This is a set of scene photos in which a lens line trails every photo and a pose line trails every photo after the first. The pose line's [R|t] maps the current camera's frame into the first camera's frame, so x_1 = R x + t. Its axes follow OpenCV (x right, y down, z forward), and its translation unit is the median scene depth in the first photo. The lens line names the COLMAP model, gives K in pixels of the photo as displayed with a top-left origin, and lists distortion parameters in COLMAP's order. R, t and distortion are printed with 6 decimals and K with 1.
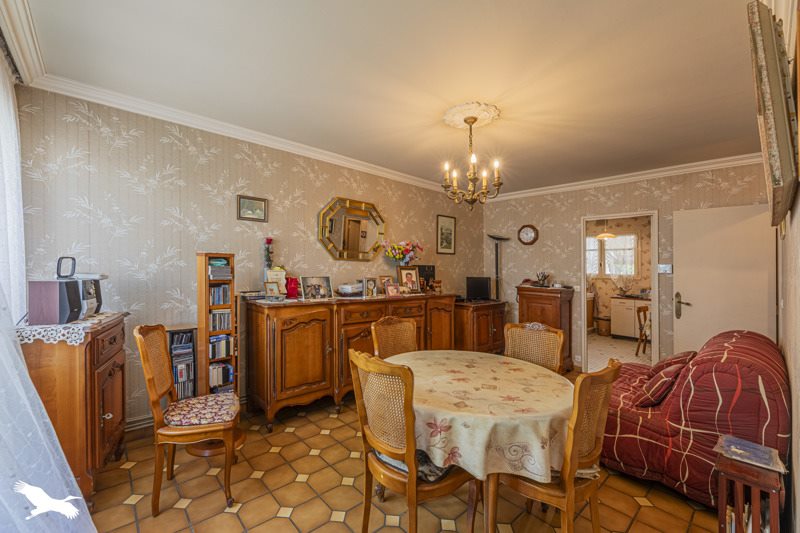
lens RADIAL K [[330.9, 0, 378.2], [0, 330.9, 256.1], [0, 0, 1]] dist [0.000173, 0.000033]
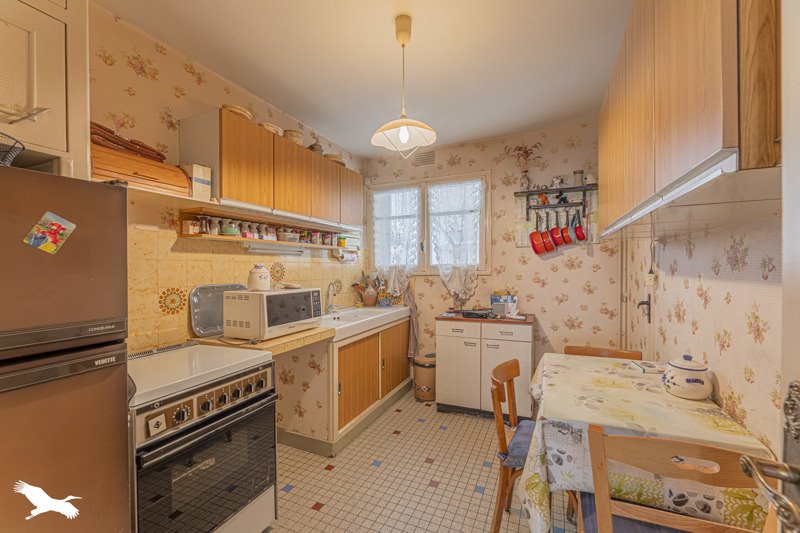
lens RADIAL K [[330.9, 0, 400.8], [0, 330.9, 268.2], [0, 0, 1]] dist [0.000173, 0.000033]
pose [[0.905262, -0.003097, 0.424842, 0.480237], [-0.003412, 0.999888, 0.014559, 0.055819], [-0.424840, -0.014629, 0.905150, 0.631284]]
